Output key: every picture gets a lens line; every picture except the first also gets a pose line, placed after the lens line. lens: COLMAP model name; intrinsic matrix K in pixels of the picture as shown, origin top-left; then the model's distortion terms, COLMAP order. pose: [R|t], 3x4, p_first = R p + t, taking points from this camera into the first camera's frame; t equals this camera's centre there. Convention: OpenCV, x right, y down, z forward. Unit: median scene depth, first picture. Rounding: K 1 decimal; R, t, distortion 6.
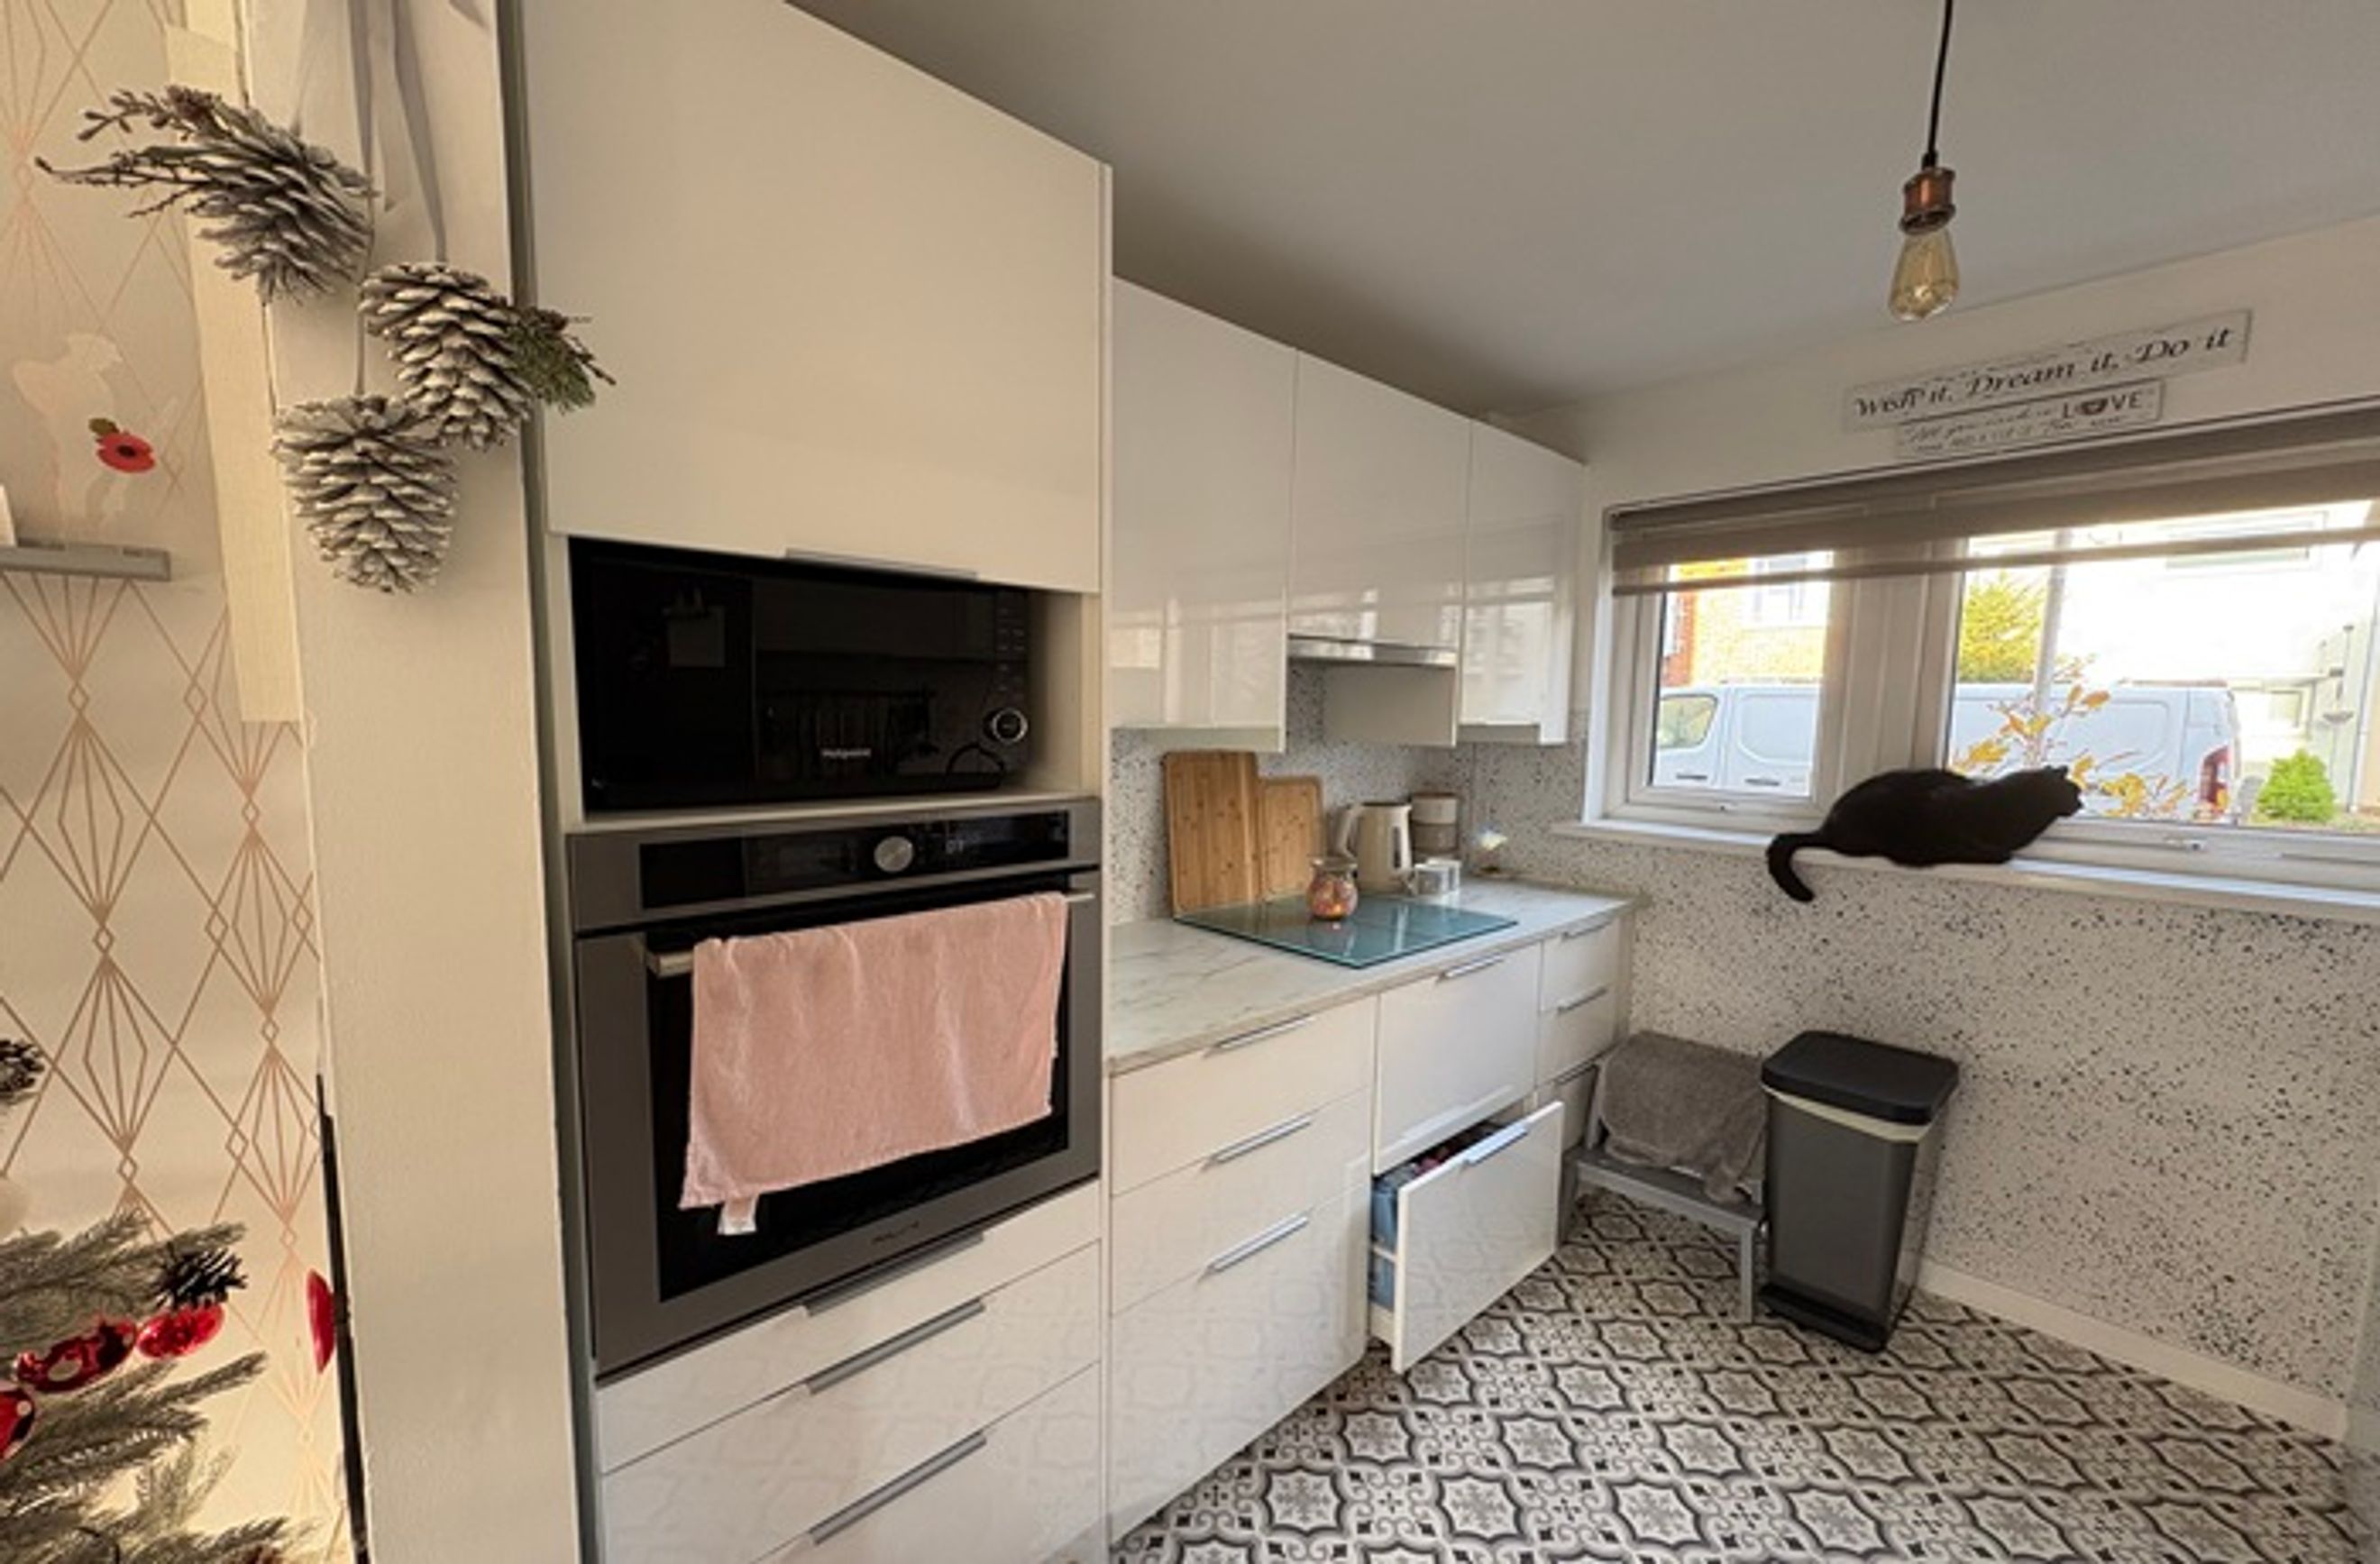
lens RADIAL K [[935.6, 0, 1193.4], [0, 935.6, 809.7], [0, 0, 1]] dist [0.002647, -0.000434]
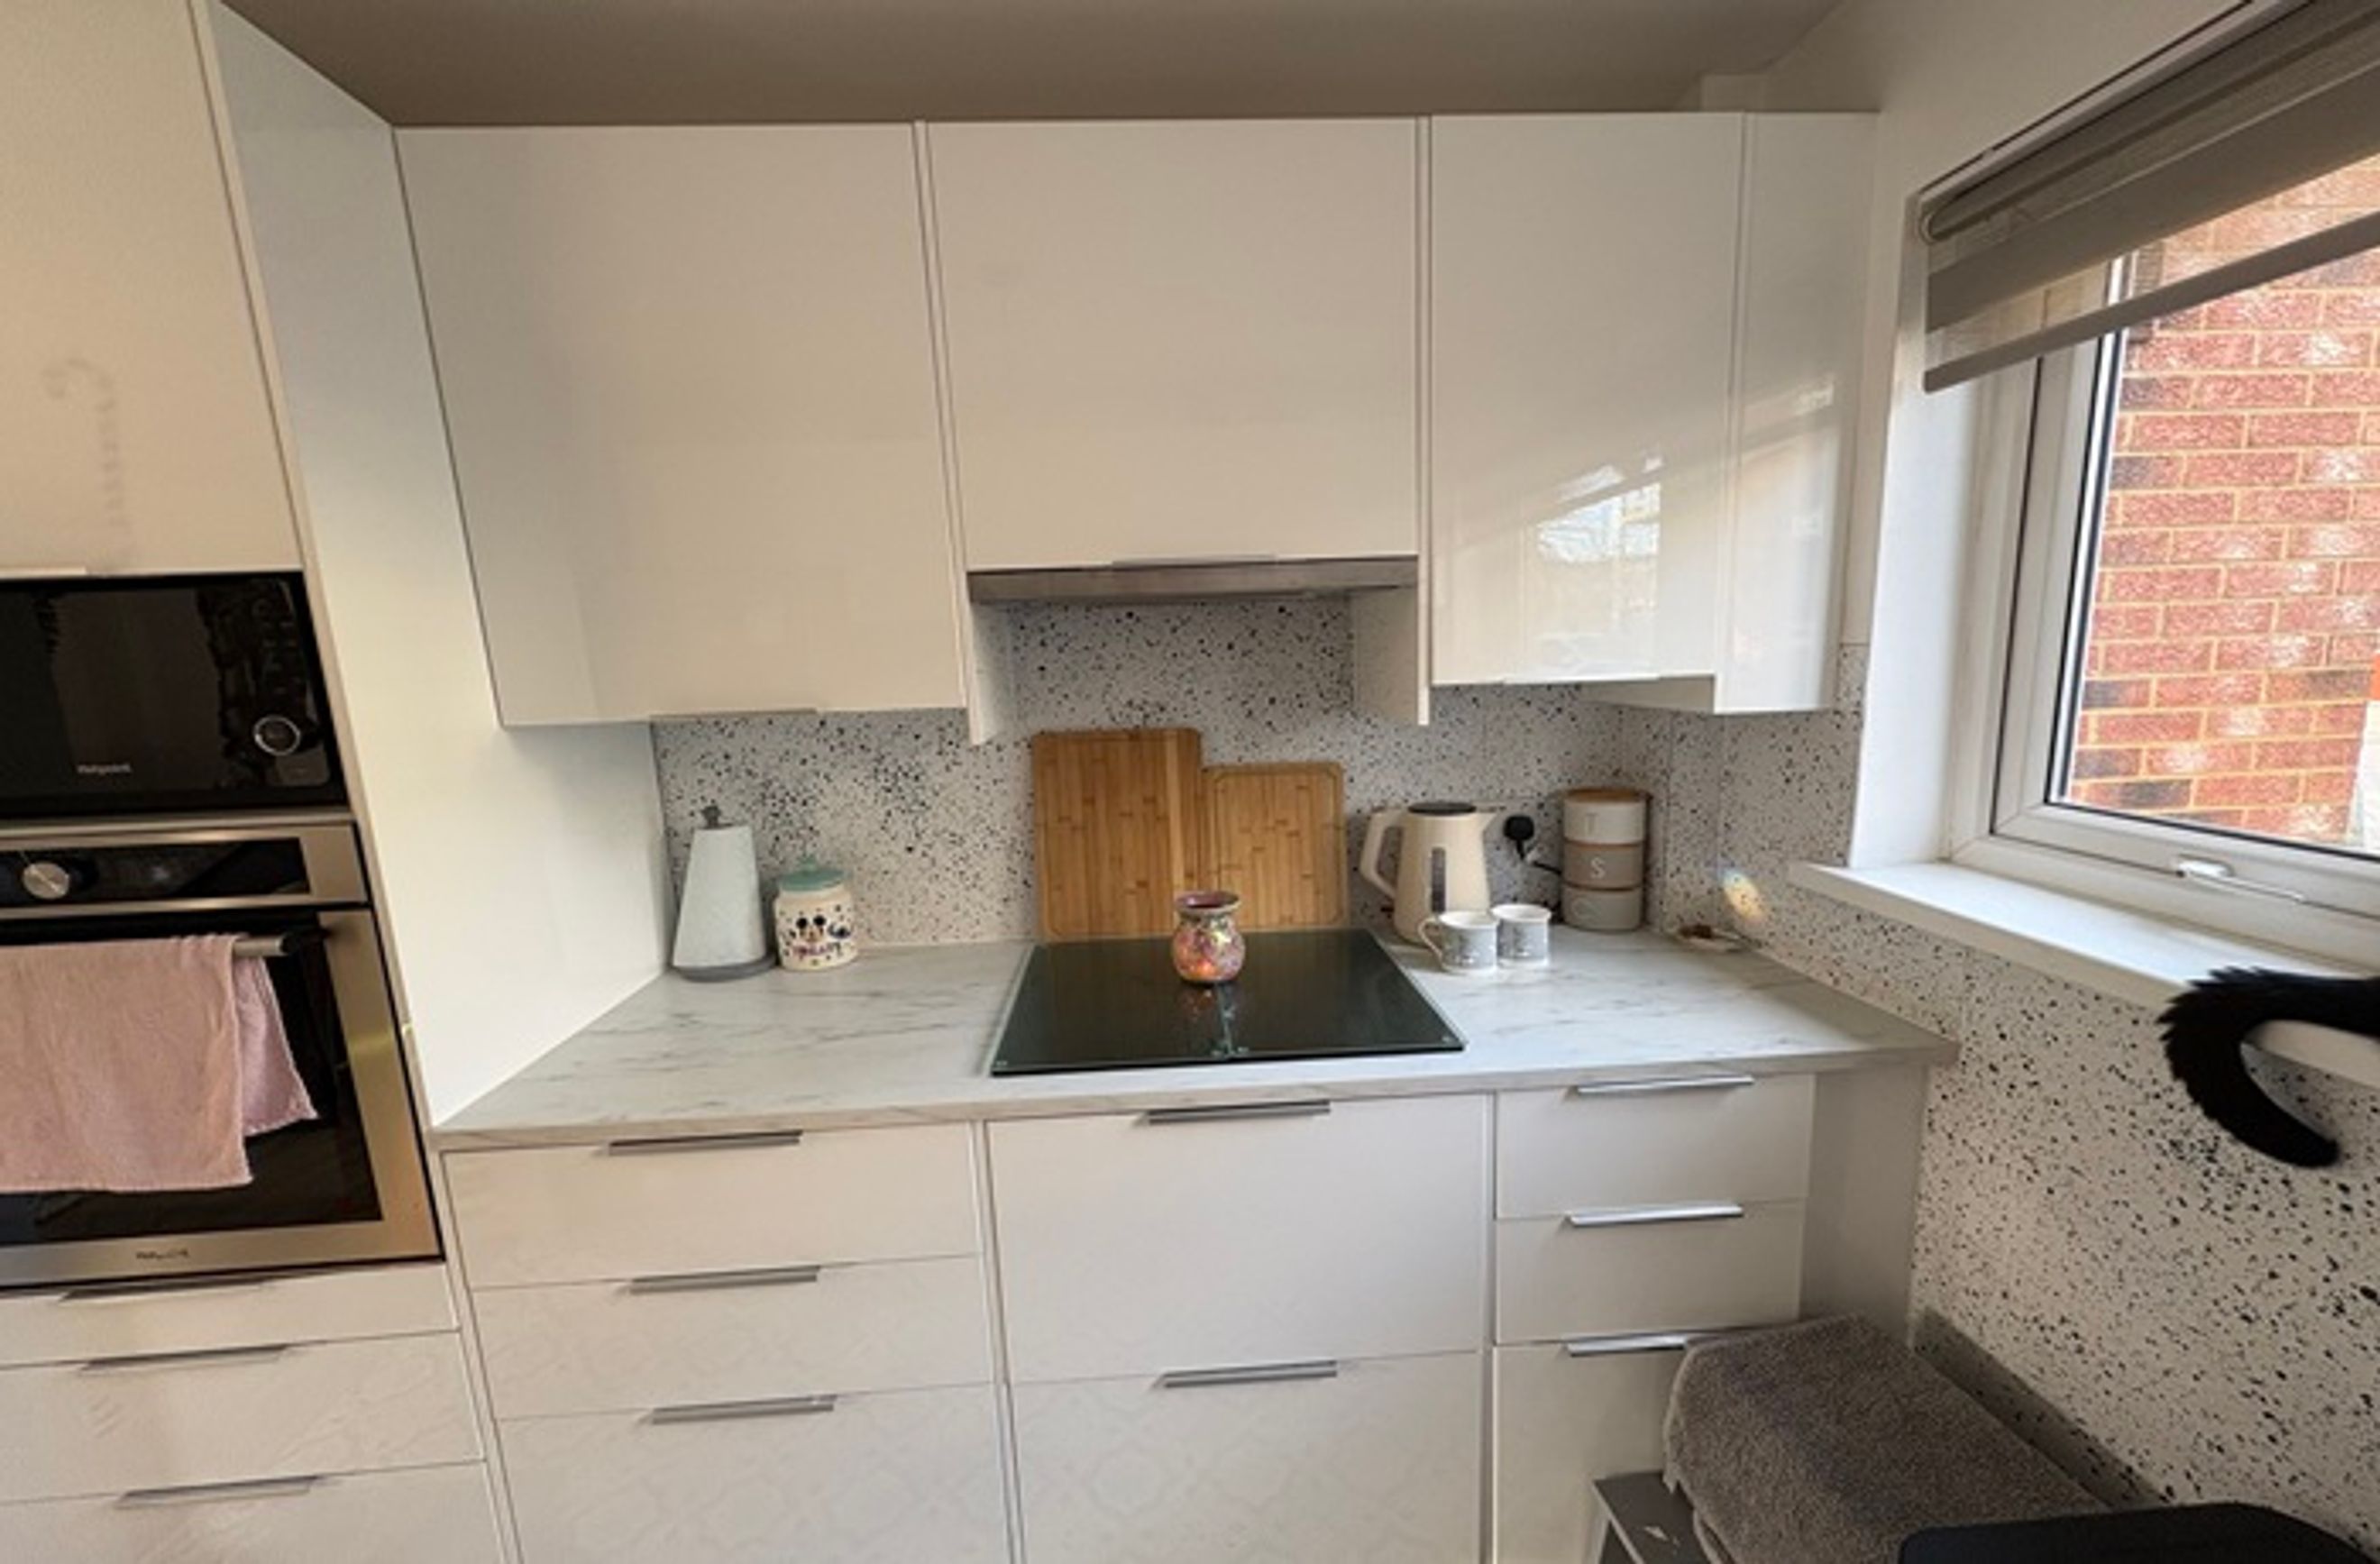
lens RADIAL K [[935.6, 0, 1185.6], [0, 935.6, 821.1], [0, 0, 1]] dist [0.002647, -0.000434]
pose [[0.773283, 0.070949, -0.630079, 0.530261], [-0.022210, 0.996141, 0.084911, -0.053797], [0.633672, -0.051666, 0.771875, 0.450500]]
